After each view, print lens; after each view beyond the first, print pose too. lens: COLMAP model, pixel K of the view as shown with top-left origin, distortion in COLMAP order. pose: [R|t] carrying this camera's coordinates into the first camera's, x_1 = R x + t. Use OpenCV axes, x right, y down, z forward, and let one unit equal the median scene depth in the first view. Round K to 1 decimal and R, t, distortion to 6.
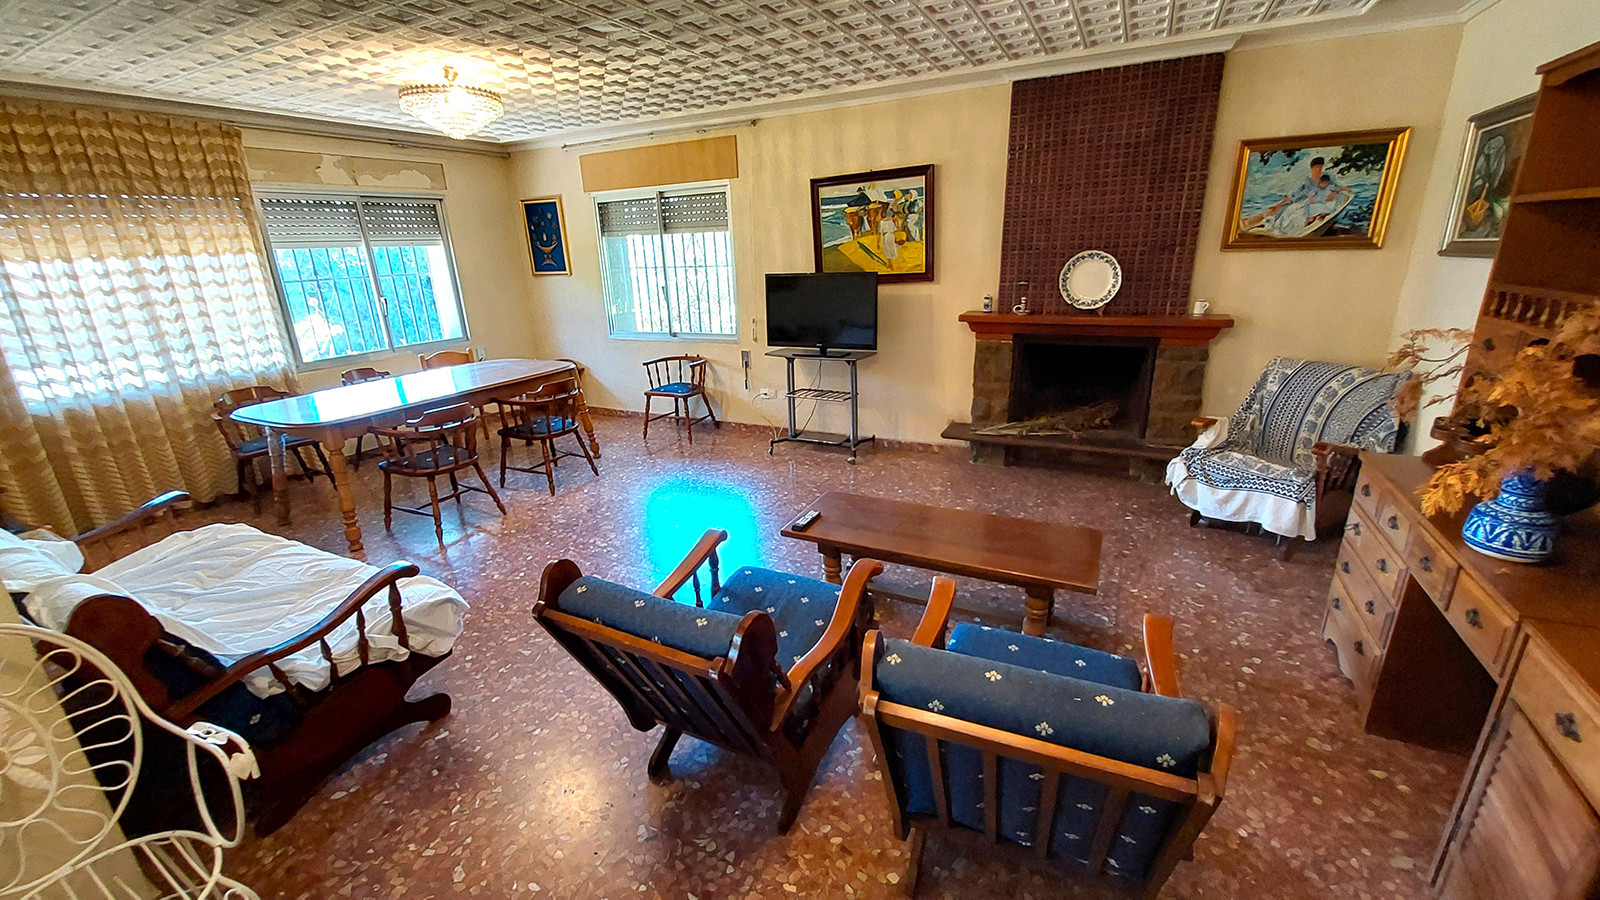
lens RADIAL K [[638.7, 0, 804.1], [0, 638.7, 455.3], [0, 0, 1]] dist [-0.002033, -0.001569]
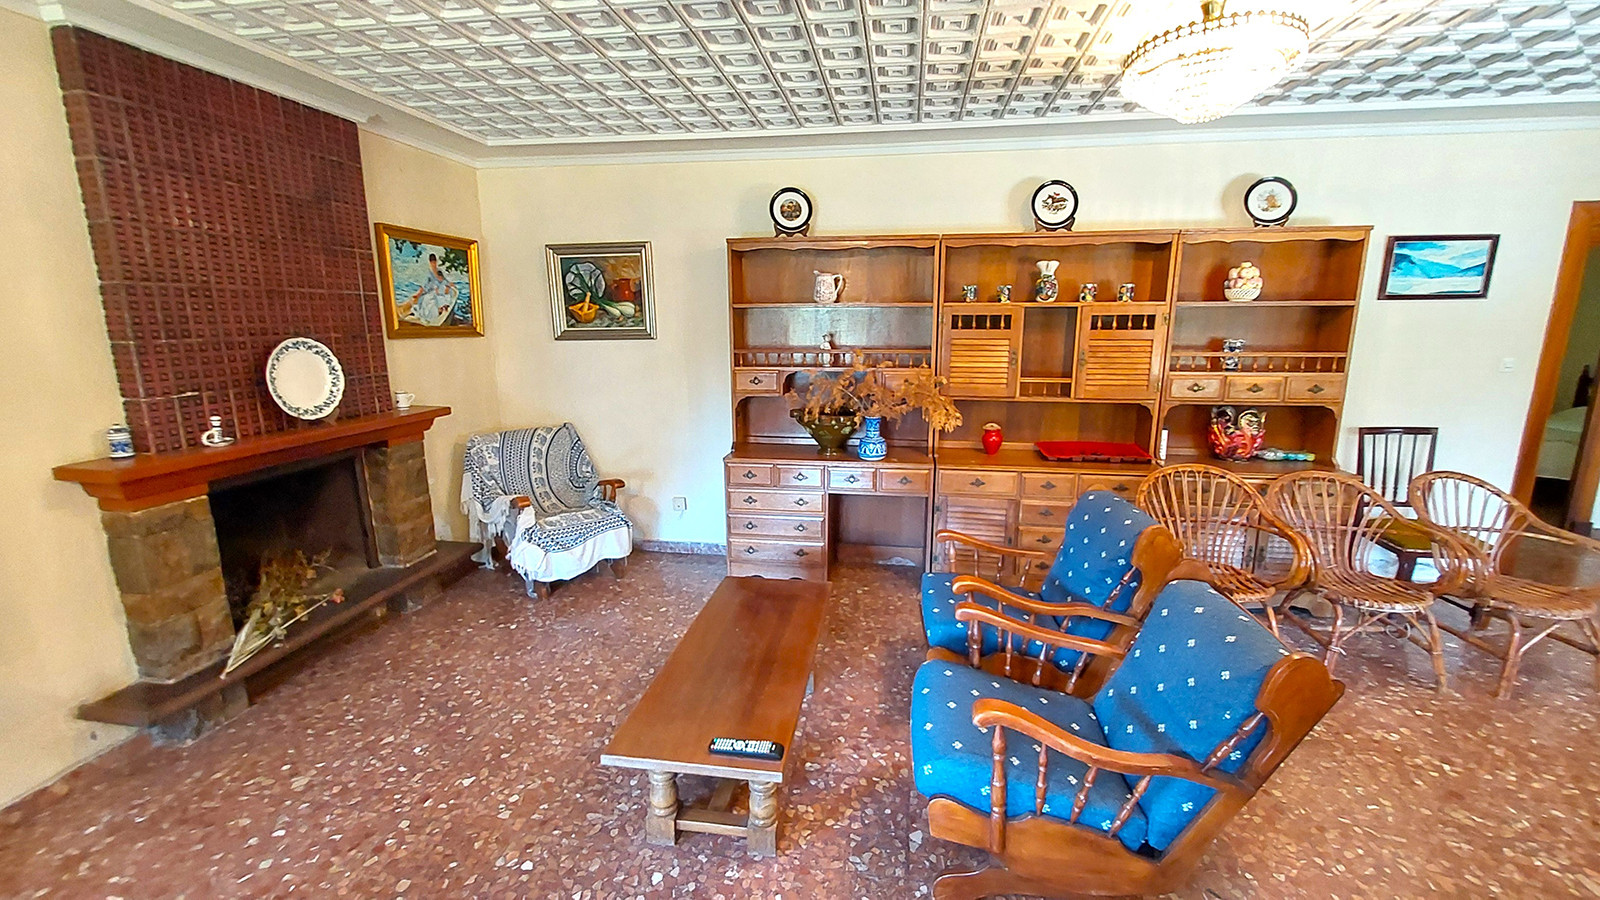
lens RADIAL K [[638.7, 0, 811.2], [0, 638.7, 446.1], [0, 0, 1]] dist [-0.002033, -0.001569]
pose [[-0.316931, -0.152572, 0.936096, -0.439197], [0.305573, 0.917923, 0.253067, -0.243076], [-0.897875, 0.366250, -0.244296, 0.792888]]
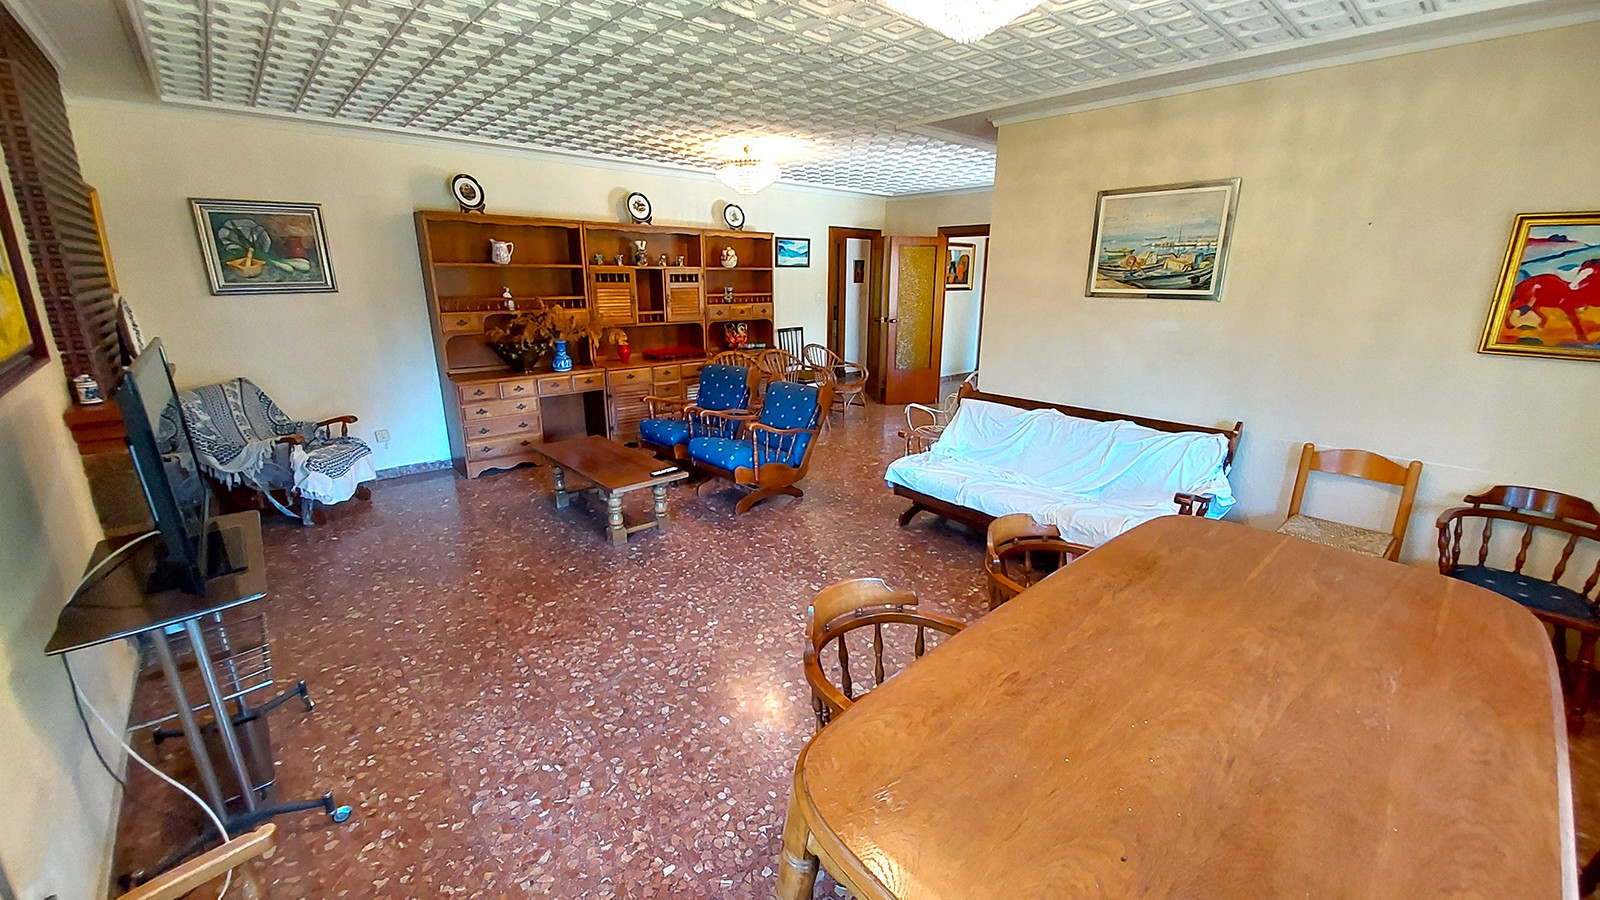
lens RADIAL K [[638.7, 0, 798.4], [0, 638.7, 451.4], [0, 0, 1]] dist [-0.002033, -0.001569]
pose [[-0.933308, -0.071111, 0.351966, -0.596836], [0.133020, 0.841985, 0.522845, -0.496143], [-0.333530, 0.534793, -0.776372, 1.561676]]
